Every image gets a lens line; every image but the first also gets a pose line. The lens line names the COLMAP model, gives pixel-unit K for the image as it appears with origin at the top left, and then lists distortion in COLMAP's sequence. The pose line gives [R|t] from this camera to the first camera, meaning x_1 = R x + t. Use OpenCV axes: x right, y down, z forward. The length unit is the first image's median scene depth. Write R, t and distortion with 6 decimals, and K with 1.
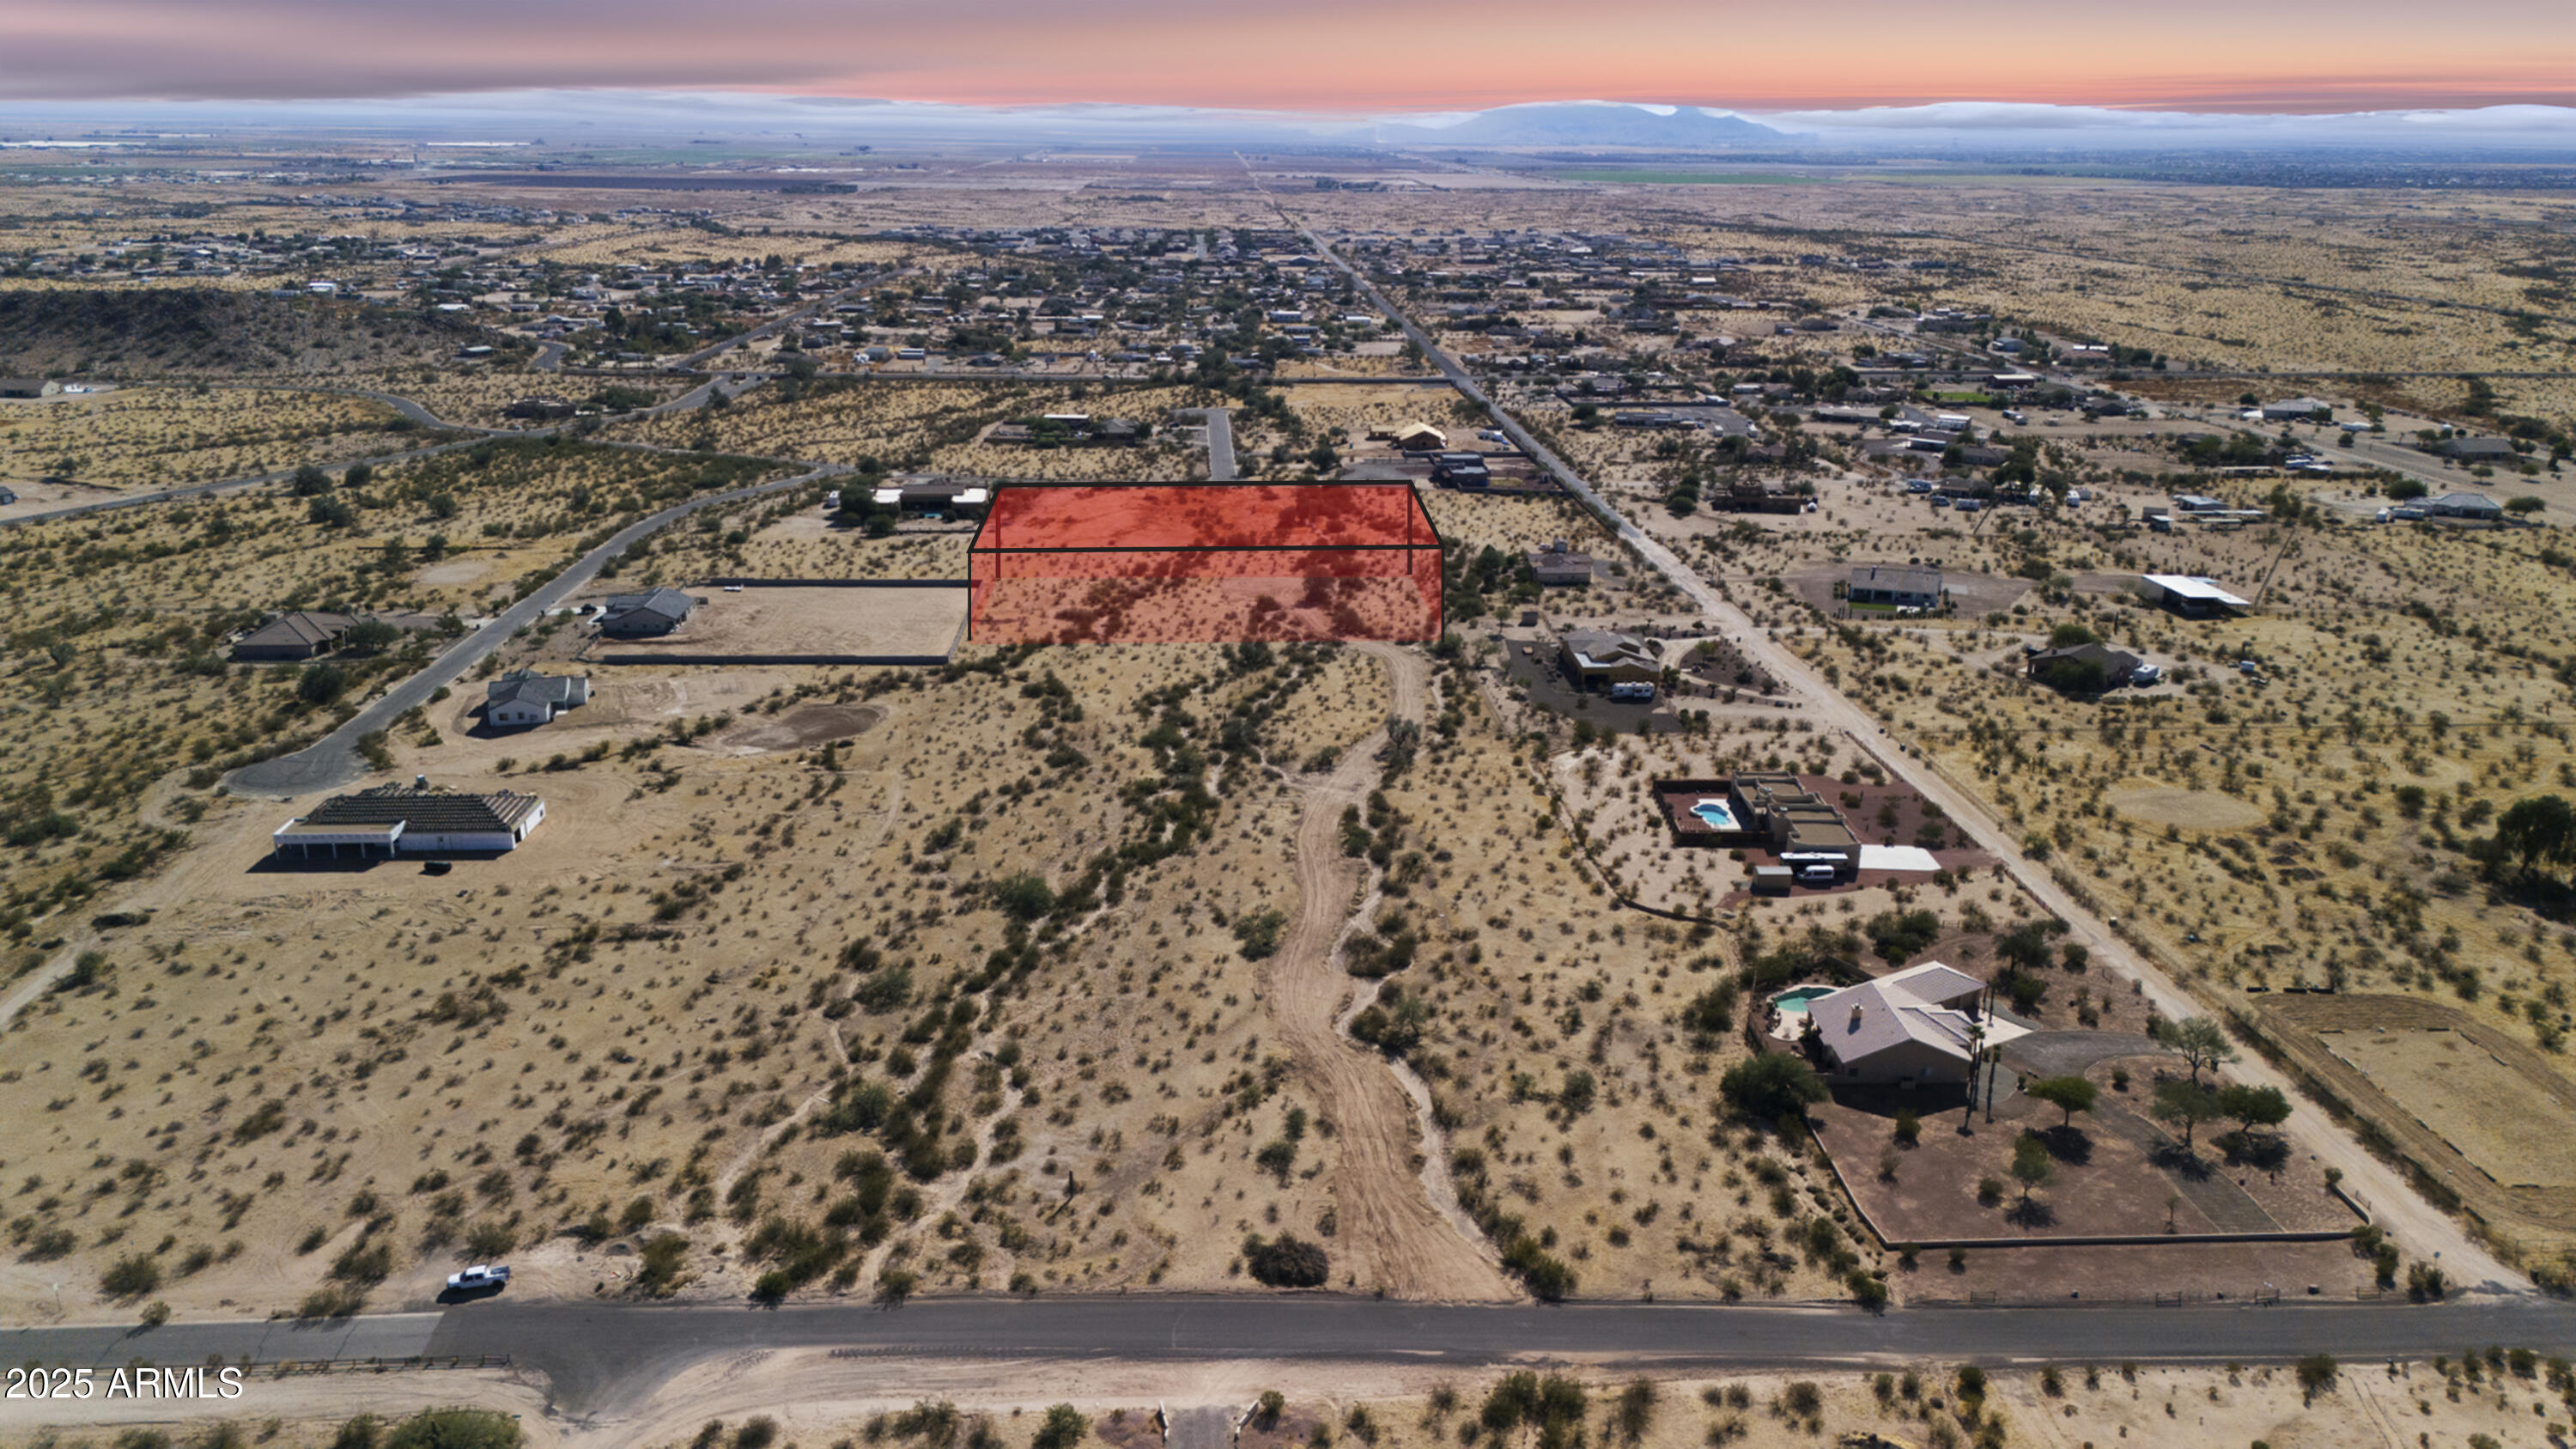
lens RADIAL K [[1884.8, 0, 1296.9], [0, 1884.8, 736.9], [0, 0, 1]] dist [0.064059, -0.051349]
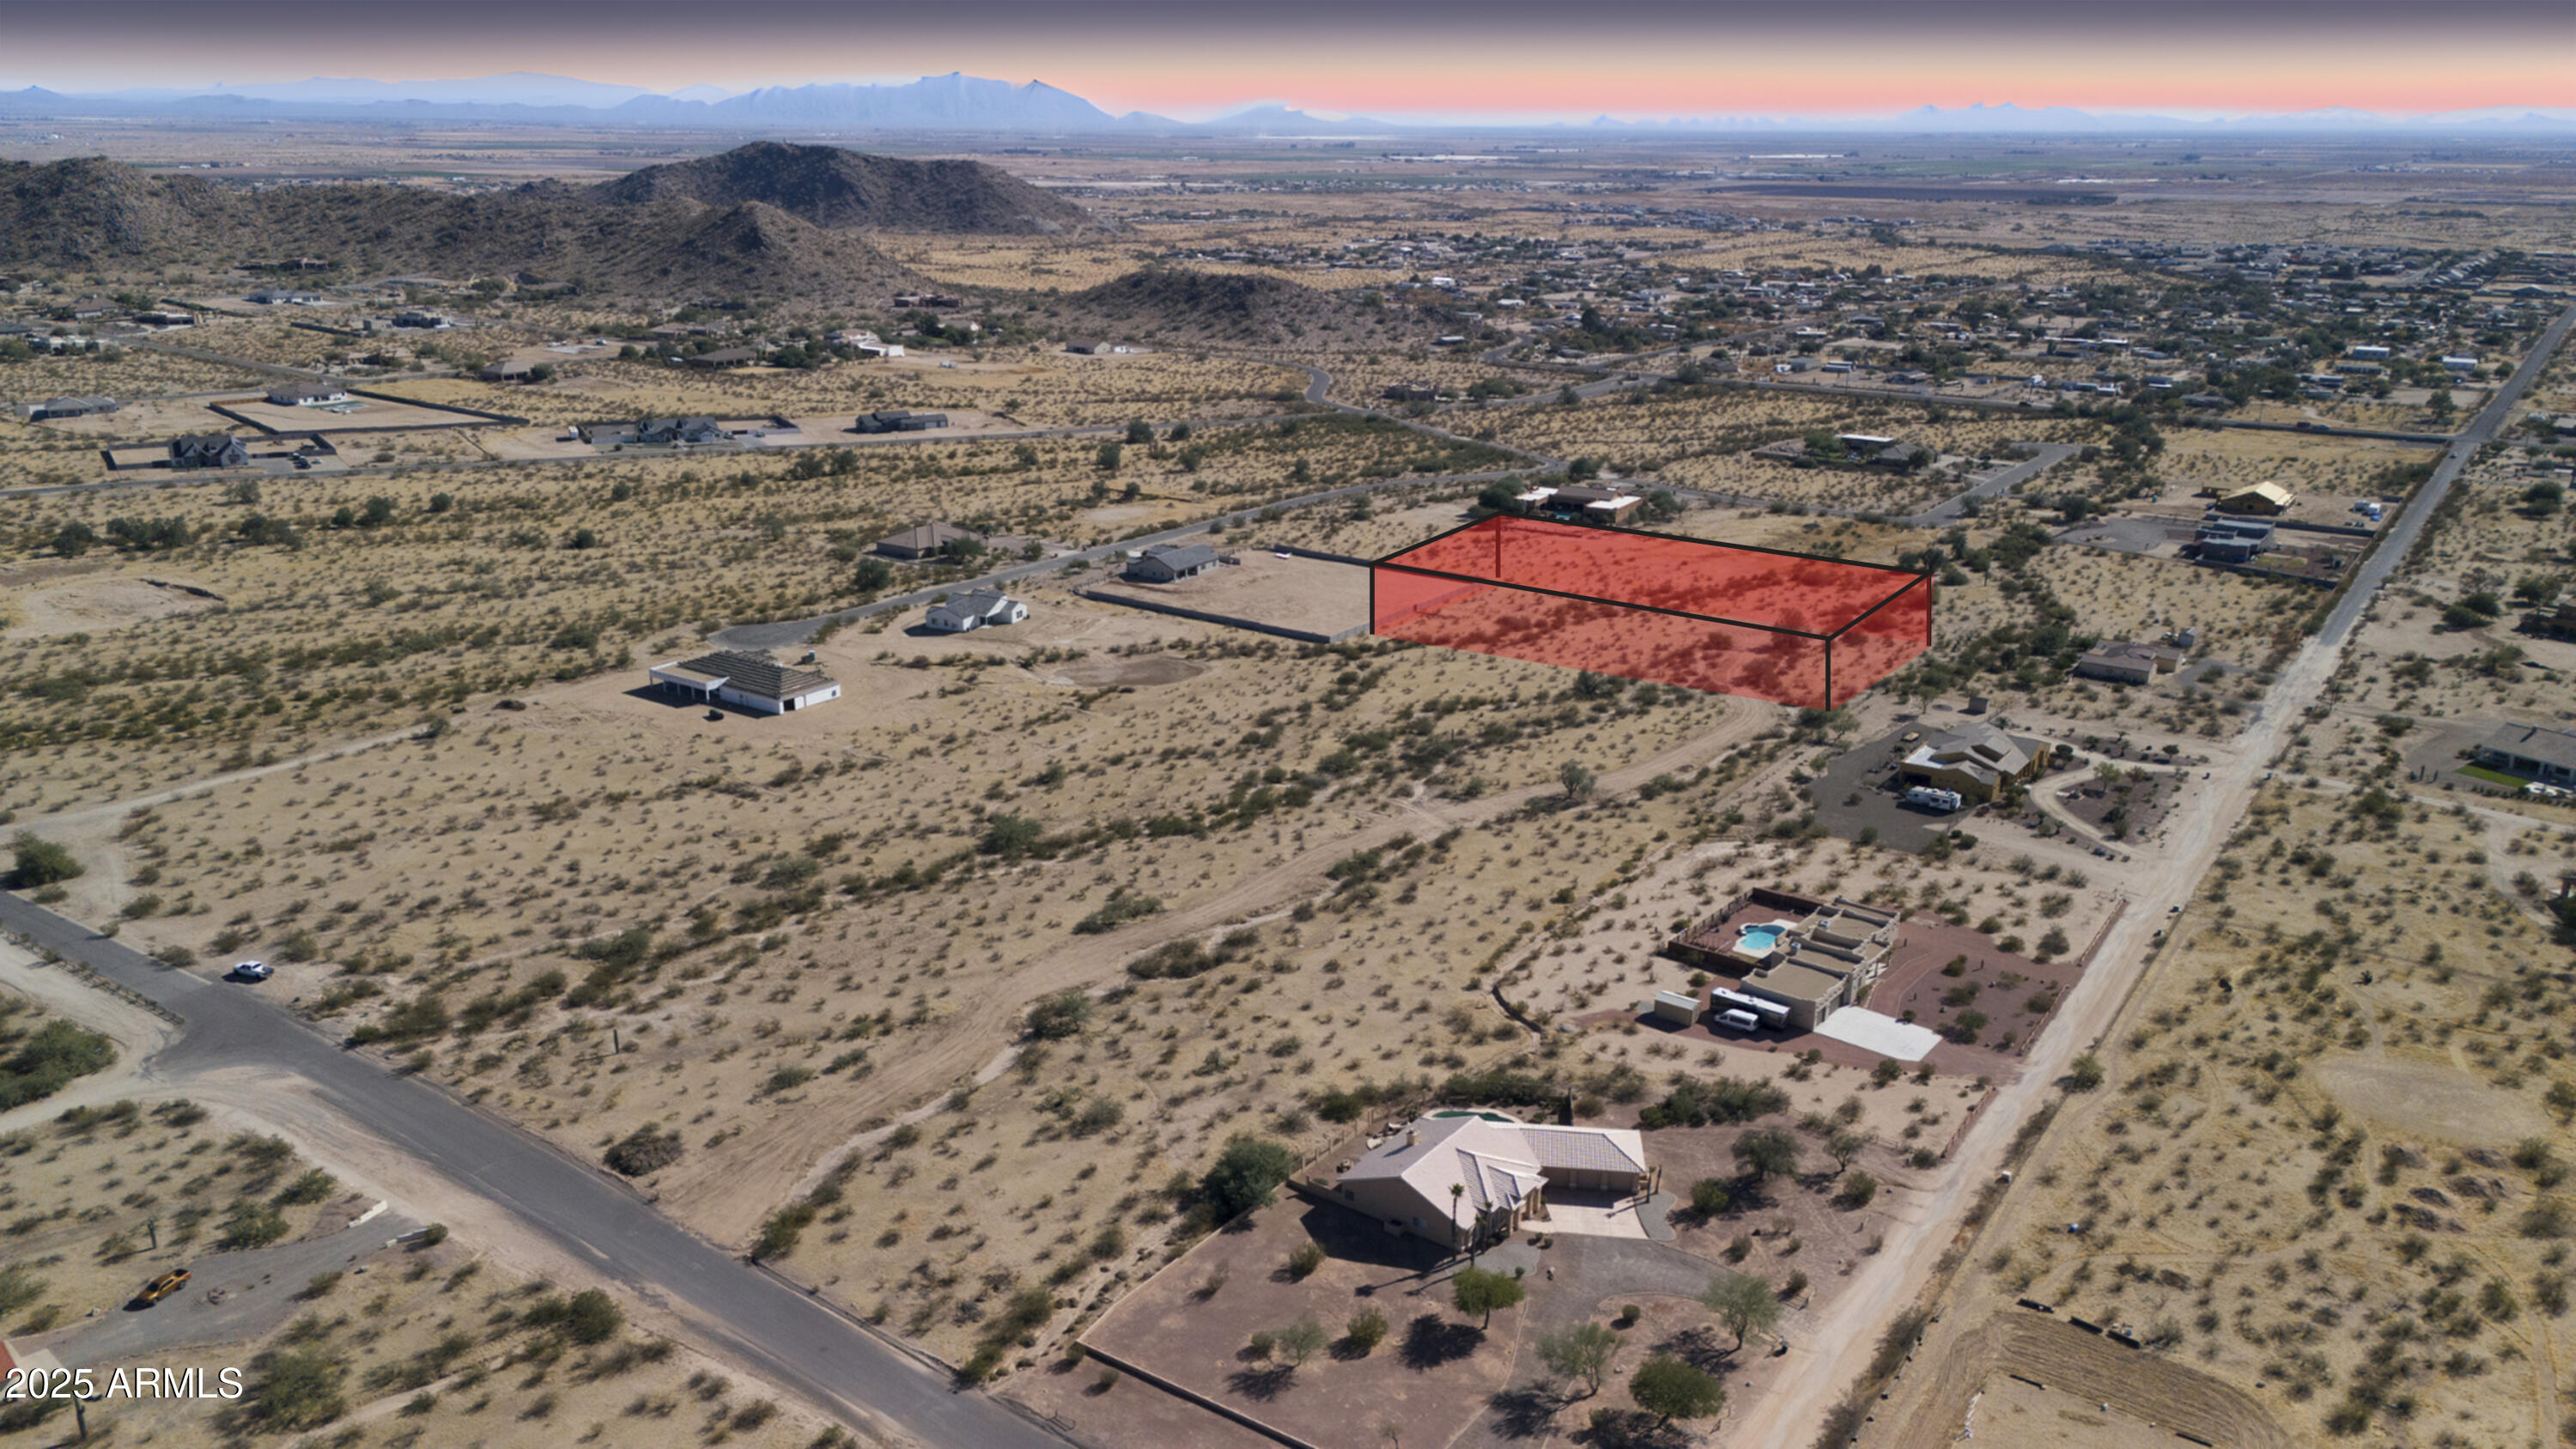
lens RADIAL K [[1884.8, 0, 1291.0], [0, 1884.8, 744.4], [0, 0, 1]] dist [0.064059, -0.051349]
pose [[0.792038, 0.188446, -0.580657, 0.503932], [-0.189526, 0.980068, 0.059550, -0.051180], [0.580306, 0.062883, 0.811967, 0.176332]]
